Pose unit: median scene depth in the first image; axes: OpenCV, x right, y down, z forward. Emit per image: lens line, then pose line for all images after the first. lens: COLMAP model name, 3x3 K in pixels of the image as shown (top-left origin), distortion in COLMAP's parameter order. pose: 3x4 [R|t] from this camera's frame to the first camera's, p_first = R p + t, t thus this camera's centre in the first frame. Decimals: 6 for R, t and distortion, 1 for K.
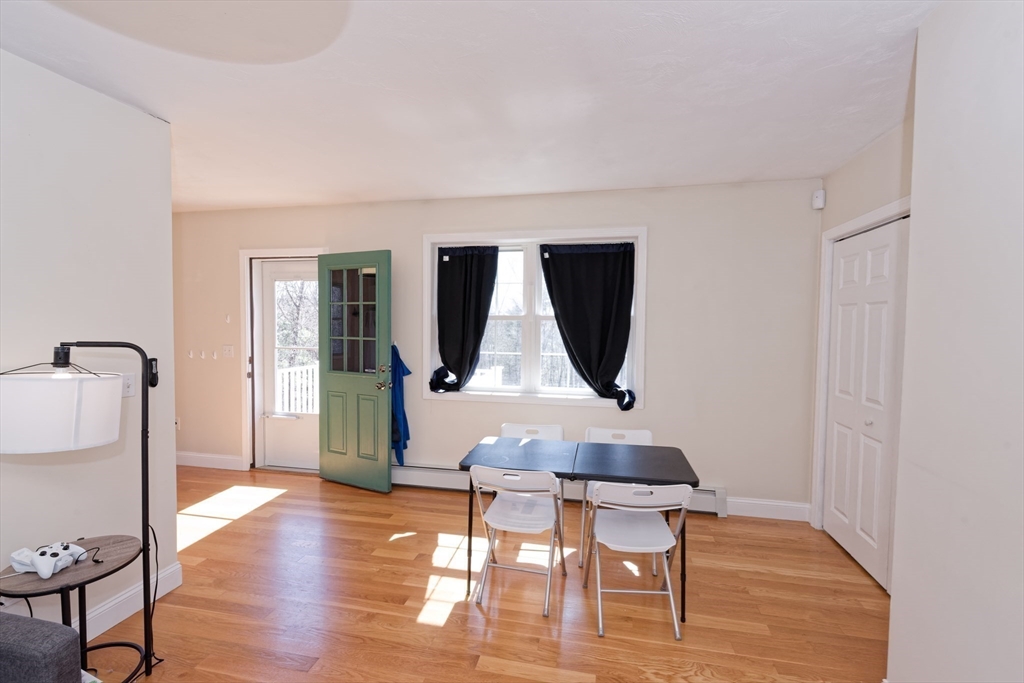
lens RADIAL K [[452.5, 0, 512.0], [0, 452.5, 341.5], [0, 0, 1]] dist [0.024456, 0.000015]
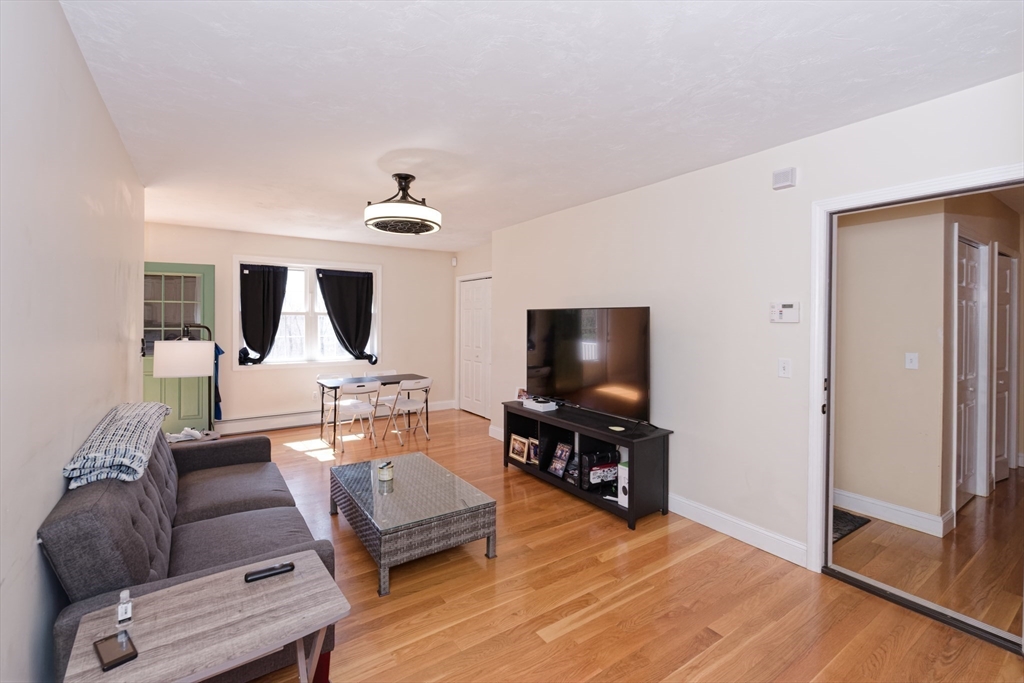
lens RADIAL K [[449.2, 0, 517.0], [0, 449.2, 305.5], [0, 0, 1]] dist [0.001863, 0.000029]
pose [[0.678391, 0.021108, 0.734398, -0.632827], [0.031811, 0.997806, -0.058064, 0.033736], [-0.734012, 0.062752, 0.676231, -0.604345]]
